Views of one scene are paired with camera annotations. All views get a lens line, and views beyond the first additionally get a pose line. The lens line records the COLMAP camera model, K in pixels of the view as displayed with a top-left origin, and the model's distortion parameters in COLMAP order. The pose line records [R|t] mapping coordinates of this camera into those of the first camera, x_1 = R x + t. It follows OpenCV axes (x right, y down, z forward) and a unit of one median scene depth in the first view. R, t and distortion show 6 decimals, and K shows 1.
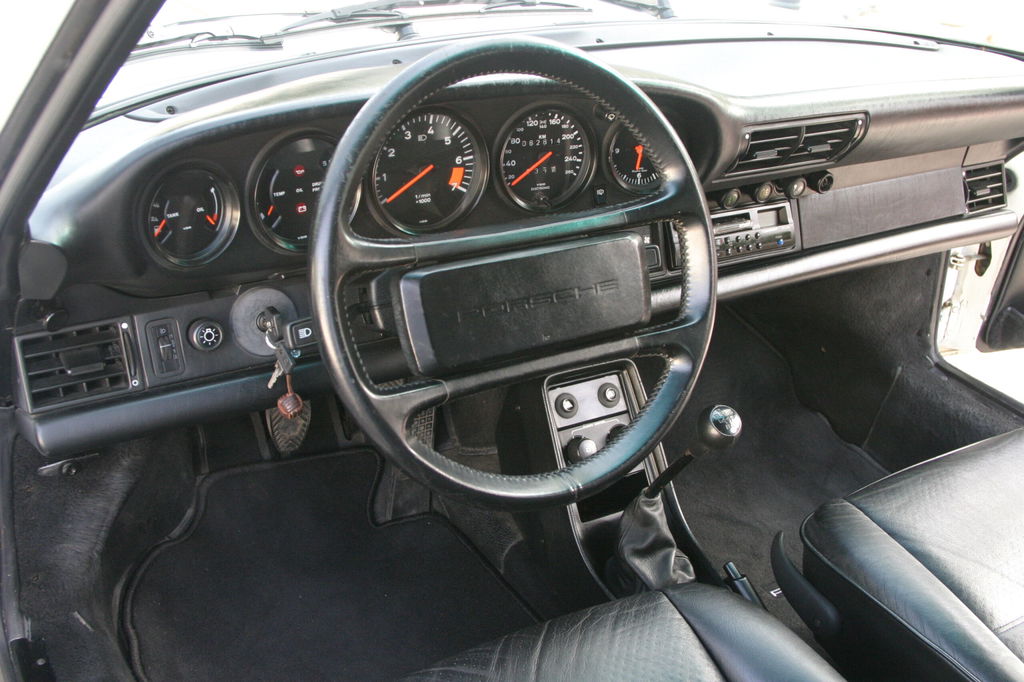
lens RADIAL K [[1096.0, 0, 510.0], [0, 1096.0, 344.8], [0, 0, 1]] dist [-0.112571, 0.000000]
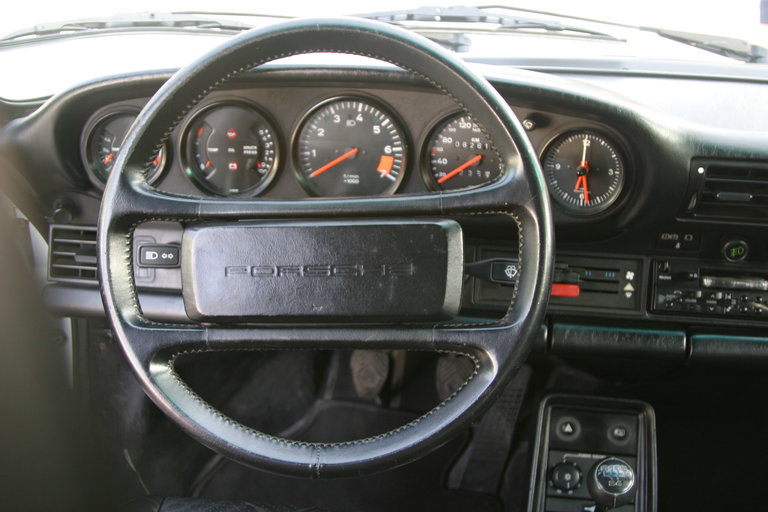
lens RADIAL K [[822.0, 0, 386.3], [0, 822.0, 253.0], [0, 0, 1]] dist [-0.112571, 0.000000]
pose [[0.776723, 0.182624, -0.602785, 0.459667], [-0.256448, 0.965817, -0.037837, -0.038781], [0.575270, 0.183972, 0.797006, 0.368699]]
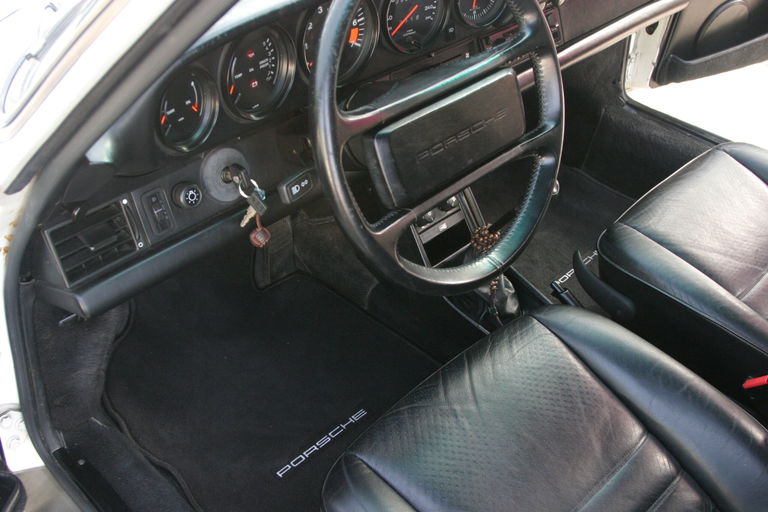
lens RADIAL K [[822.0, 0, 382.5], [0, 822.0, 257.7], [0, 0, 1]] dist [-0.112571, 0.000000]
pose [[0.967115, -0.178674, 0.181010, -0.233494], [0.136595, 0.965213, 0.222947, -0.112111], [-0.214548, -0.190890, 0.957878, 0.042614]]
